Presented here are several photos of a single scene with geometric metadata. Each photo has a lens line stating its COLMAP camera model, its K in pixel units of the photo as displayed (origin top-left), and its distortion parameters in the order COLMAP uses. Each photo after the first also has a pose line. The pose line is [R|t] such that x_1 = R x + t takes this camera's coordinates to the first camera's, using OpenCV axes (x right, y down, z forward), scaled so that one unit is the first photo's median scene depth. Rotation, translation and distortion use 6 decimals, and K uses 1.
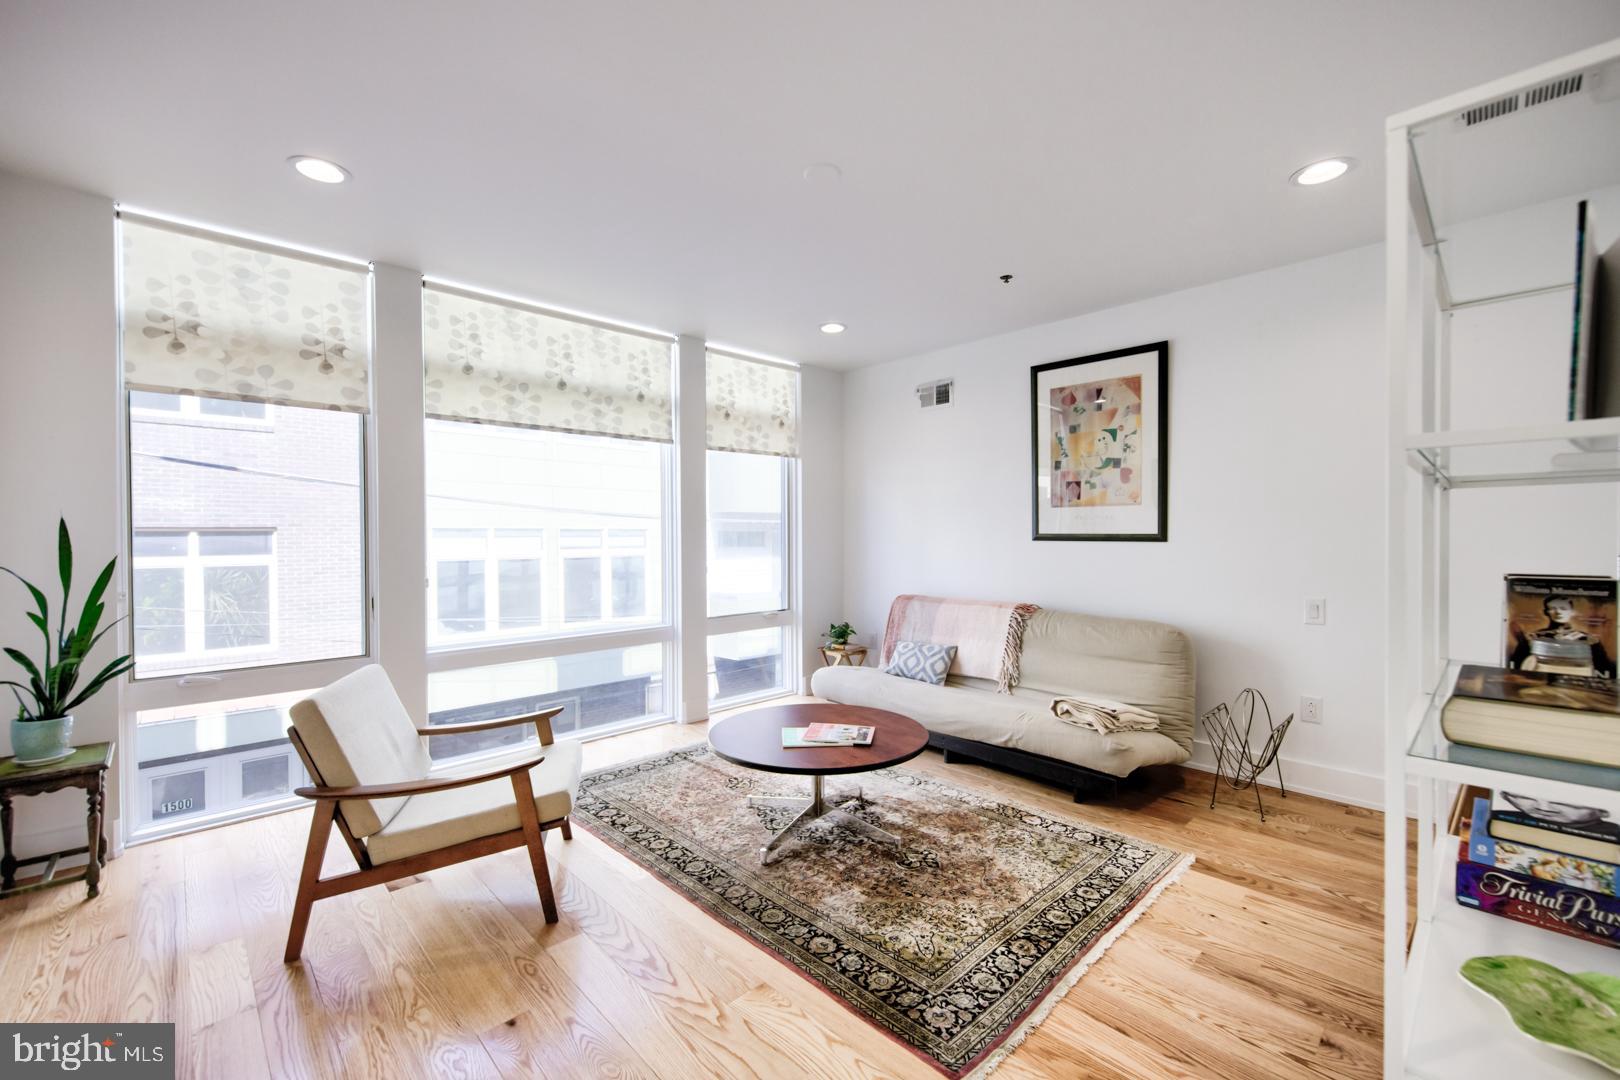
lens RADIAL K [[648.5, 0, 797.9], [0, 648.5, 543.2], [0, 0, 1]] dist [-0.002415, -0.000199]
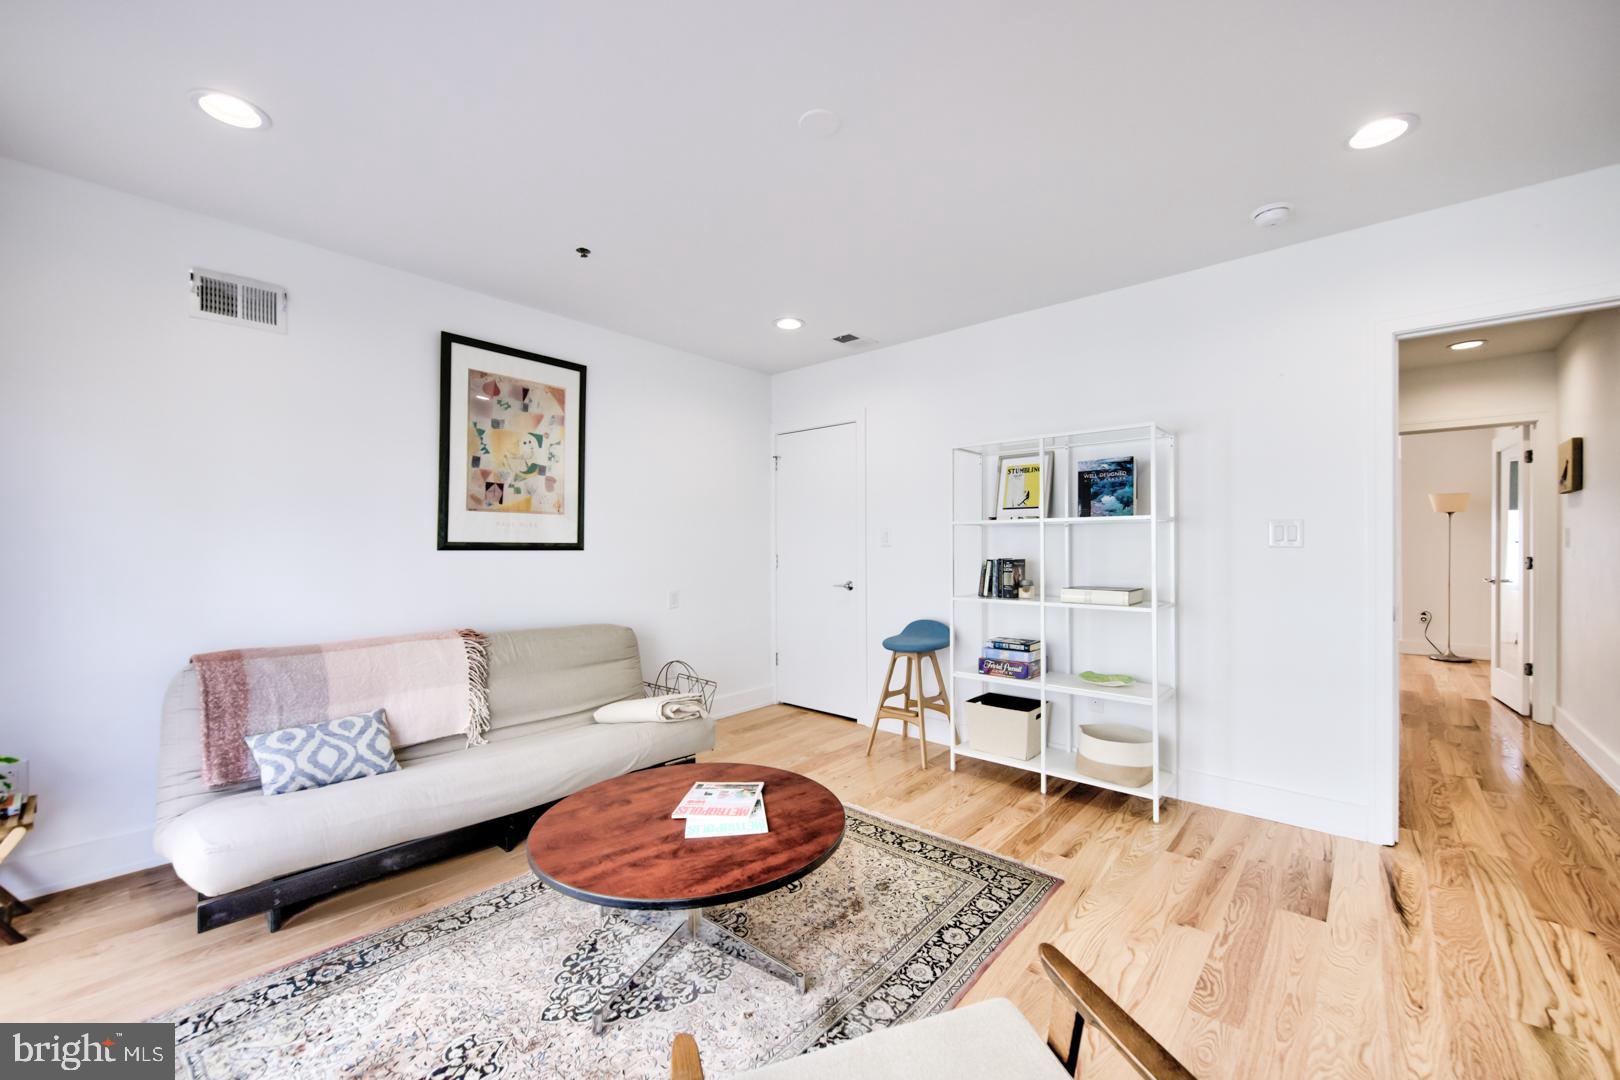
lens RADIAL K [[648.5, 0, 797.9], [0, 648.5, 543.2], [0, 0, 1]] dist [-0.002415, -0.000199]
pose [[-0.090299, 0.004281, 0.995905, -0.503792], [0.009746, 0.999947, -0.003415, -0.006379], [-0.995867, 0.009398, -0.090336, 0.688478]]
